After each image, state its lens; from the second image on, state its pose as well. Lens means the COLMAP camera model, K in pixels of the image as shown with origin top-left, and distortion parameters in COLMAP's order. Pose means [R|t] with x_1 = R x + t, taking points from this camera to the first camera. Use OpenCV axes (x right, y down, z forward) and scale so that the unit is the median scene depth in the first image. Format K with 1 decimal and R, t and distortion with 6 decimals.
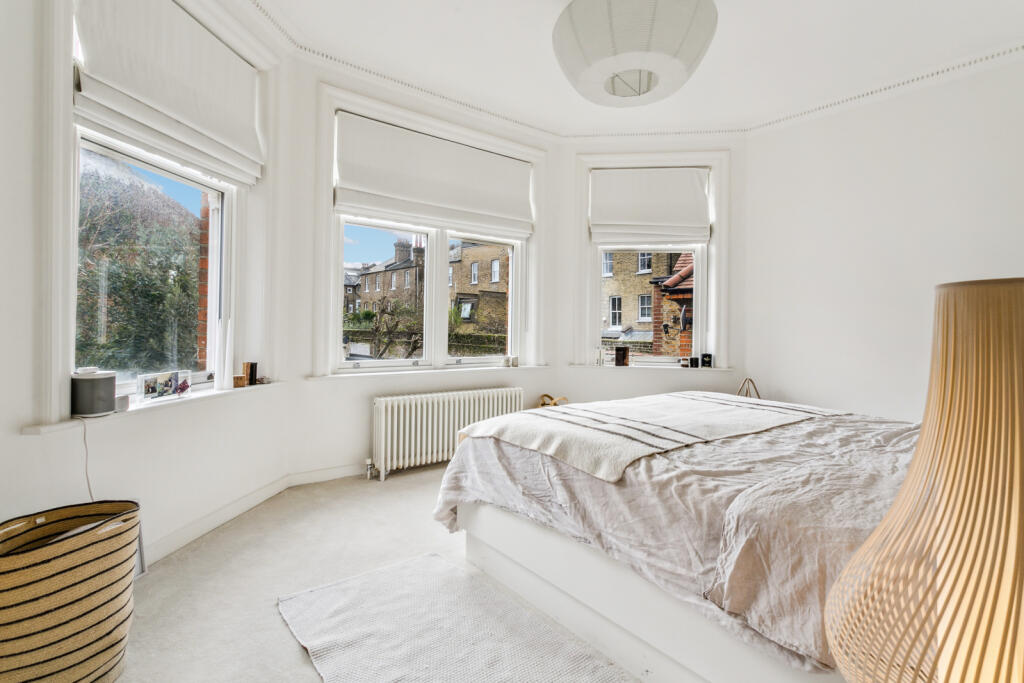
lens RADIAL K [[499.6, 0, 513.2], [0, 499.6, 333.5], [0, 0, 1]] dist [0.009880, -0.000347]
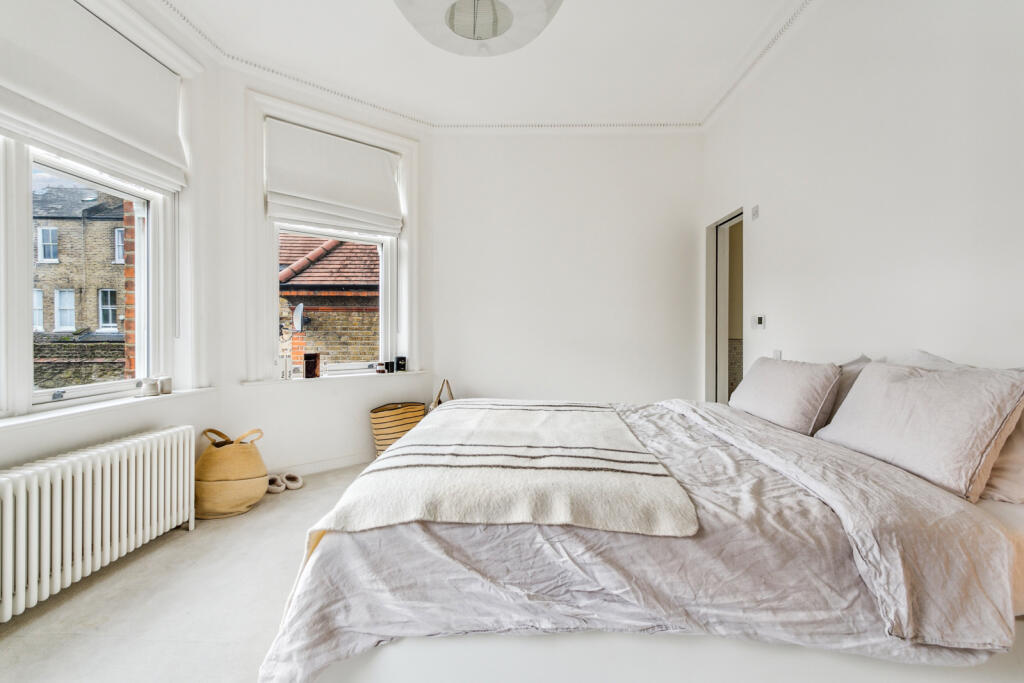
lens RADIAL K [[499.6, 0, 512.3], [0, 499.6, 341.6], [0, 0, 1]] dist [0.009880, -0.000347]
pose [[0.646255, -0.030976, 0.762493, -0.192135], [0.018074, 0.999517, 0.025287, -0.007465], [-0.762908, -0.002561, 0.646502, 0.251652]]
